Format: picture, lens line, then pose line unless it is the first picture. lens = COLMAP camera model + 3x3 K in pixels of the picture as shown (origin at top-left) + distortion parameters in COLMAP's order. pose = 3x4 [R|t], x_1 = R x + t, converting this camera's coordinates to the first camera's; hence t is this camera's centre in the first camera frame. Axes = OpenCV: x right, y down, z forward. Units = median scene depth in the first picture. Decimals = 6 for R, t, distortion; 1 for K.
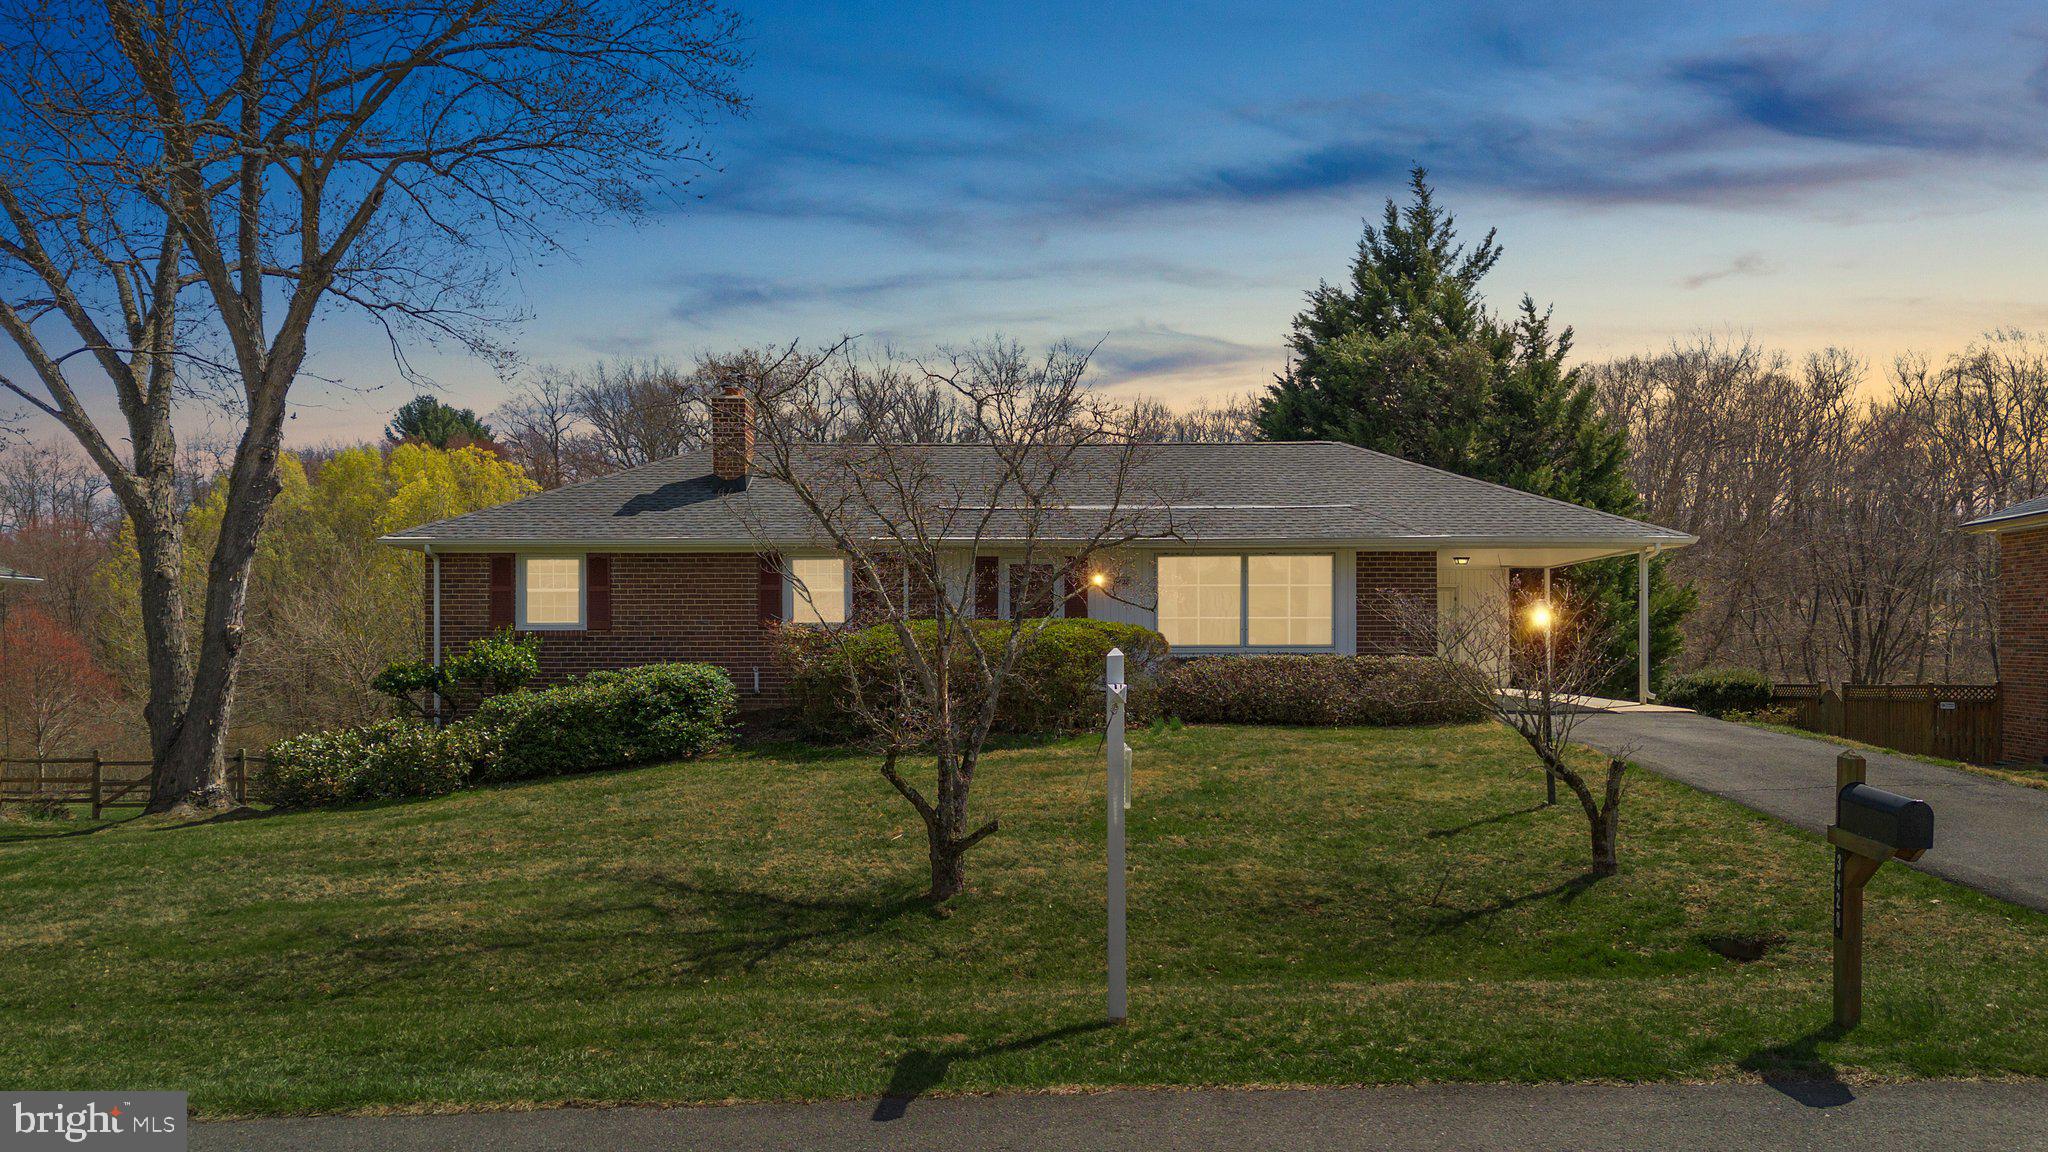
lens RADIAL K [[1421.9, 0, 1005.7], [0, 1421.9, 584.3], [0, 0, 1]] dist [0.082320, -0.098301]
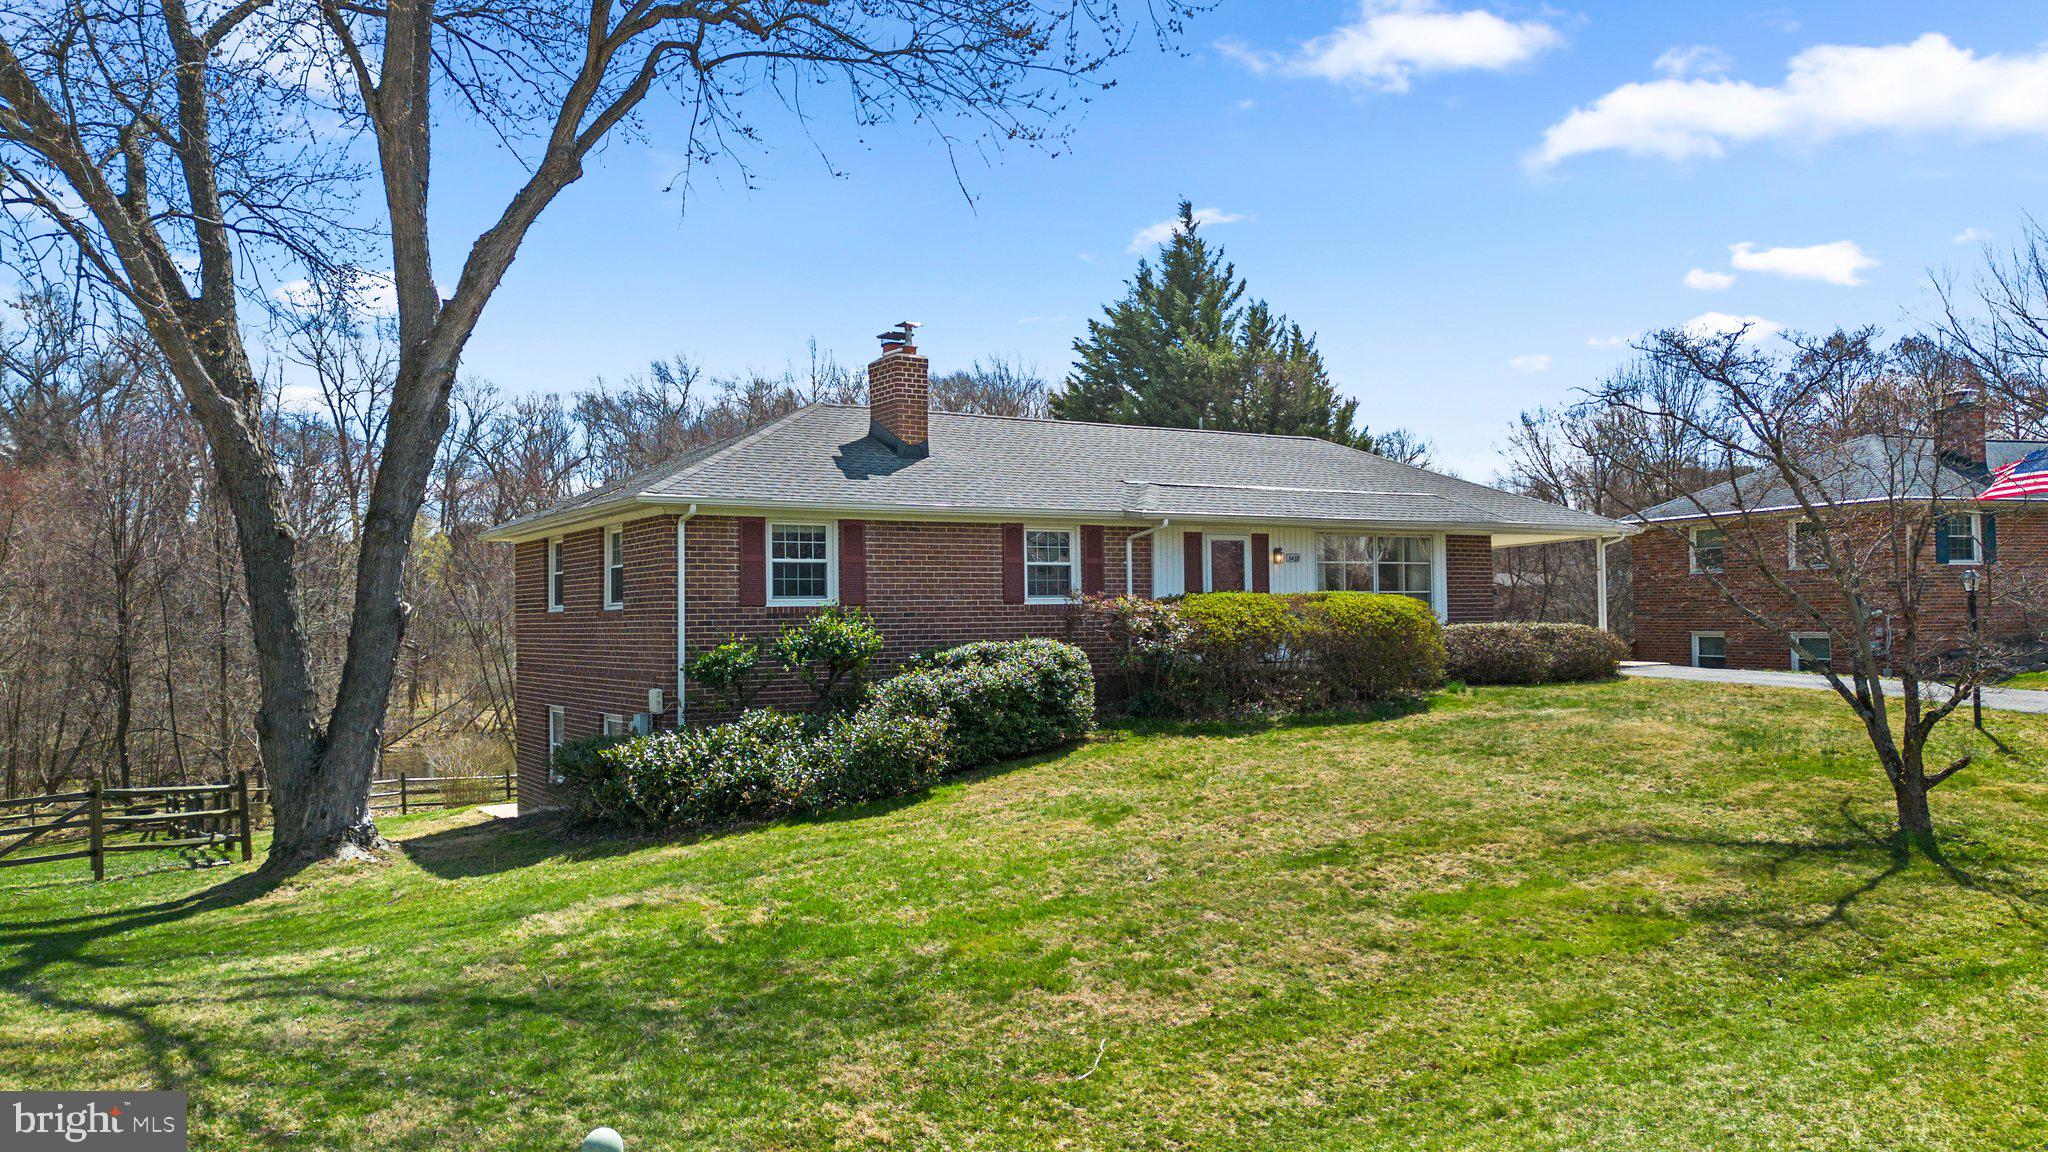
lens RADIAL K [[1421.9, 0, 1005.7], [0, 1421.9, 584.3], [0, 0, 1]] dist [0.082320, -0.098301]
pose [[0.845269, 0.003695, 0.534329, -0.671792], [-0.012454, 0.999841, 0.012788, 0.005489], [-0.534196, -0.017464, 0.845180, 0.198114]]
